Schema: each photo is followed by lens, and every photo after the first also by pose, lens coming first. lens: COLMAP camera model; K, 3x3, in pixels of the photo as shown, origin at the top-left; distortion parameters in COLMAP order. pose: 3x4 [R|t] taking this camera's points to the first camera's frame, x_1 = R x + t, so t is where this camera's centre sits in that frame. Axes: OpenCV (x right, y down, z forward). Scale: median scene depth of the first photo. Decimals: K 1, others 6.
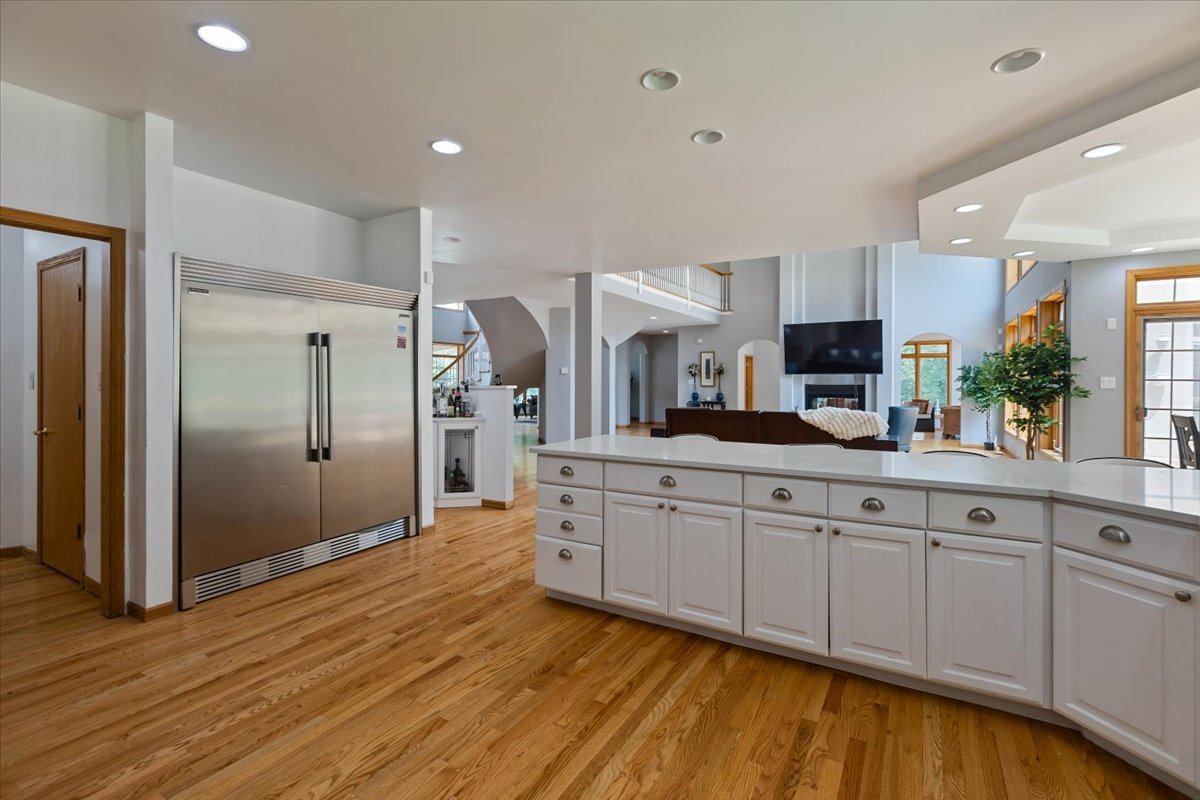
lens RADIAL K [[546.5, 0, 611.3], [0, 546.5, 383.4], [0, 0, 1]] dist [0.002790, -0.000684]
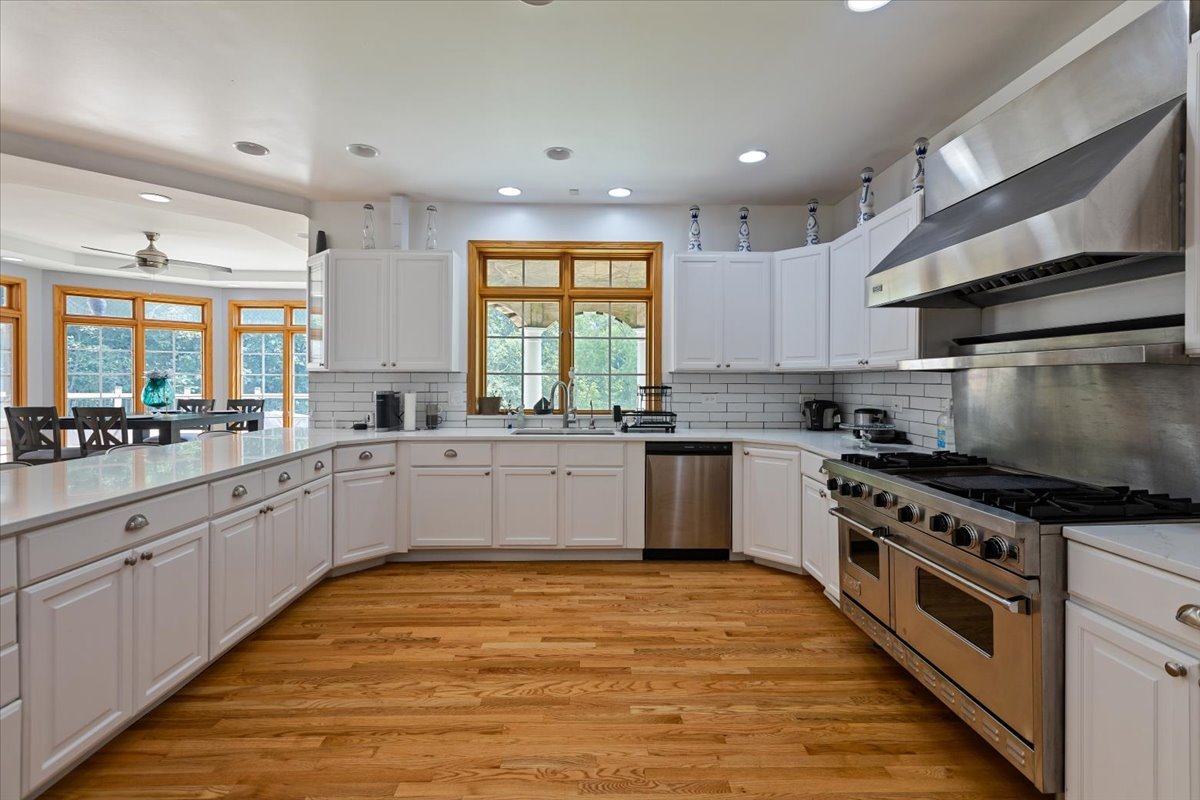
lens RADIAL K [[546.5, 0, 596.2], [0, 546.5, 381.3], [0, 0, 1]] dist [0.002790, -0.000684]
pose [[-0.525933, -0.007320, 0.850494, -1.065822], [-0.003024, 0.999973, 0.006737, -0.011049], [-0.850520, 0.000971, -0.525941, 1.154253]]
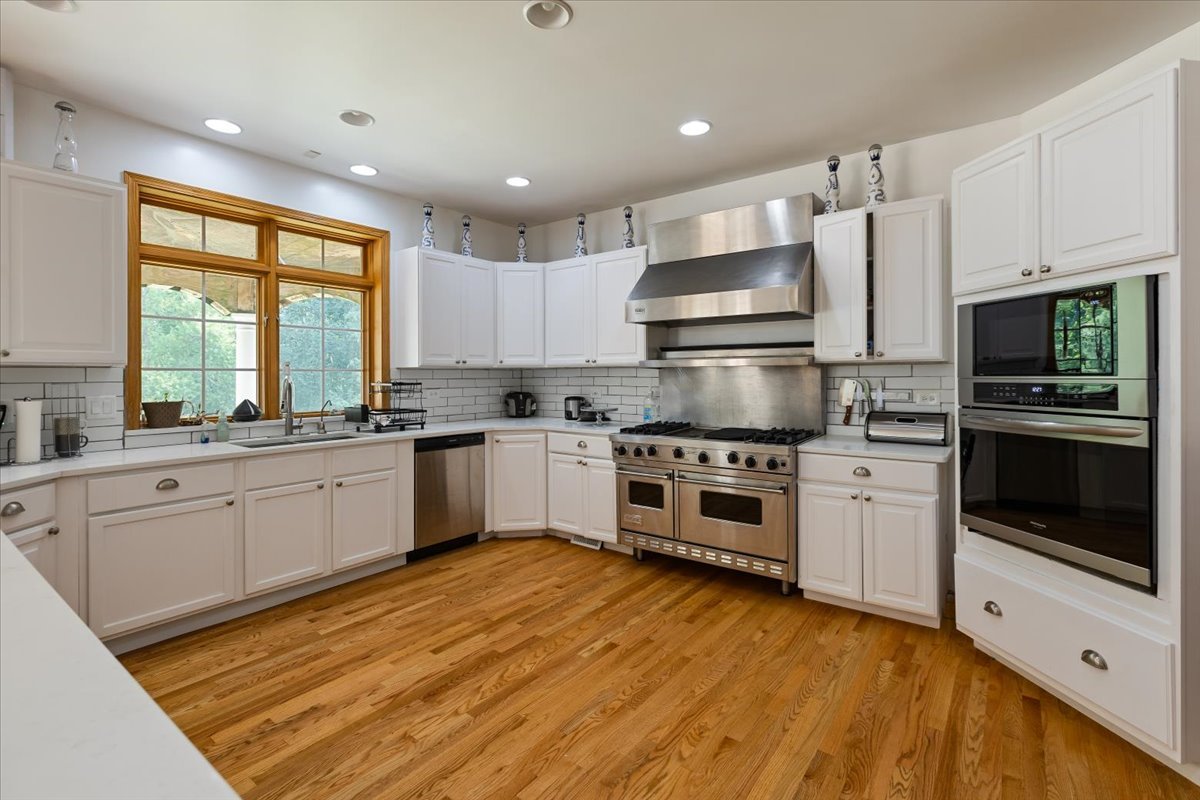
lens RADIAL K [[546.5, 0, 619.7], [0, 546.5, 373.0], [0, 0, 1]] dist [0.002790, -0.000684]
pose [[-0.995458, 0.001907, 0.095183, -0.420513], [0.001855, 0.999998, -0.000640, -0.010642], [-0.095184, -0.000461, -0.995460, 1.764425]]
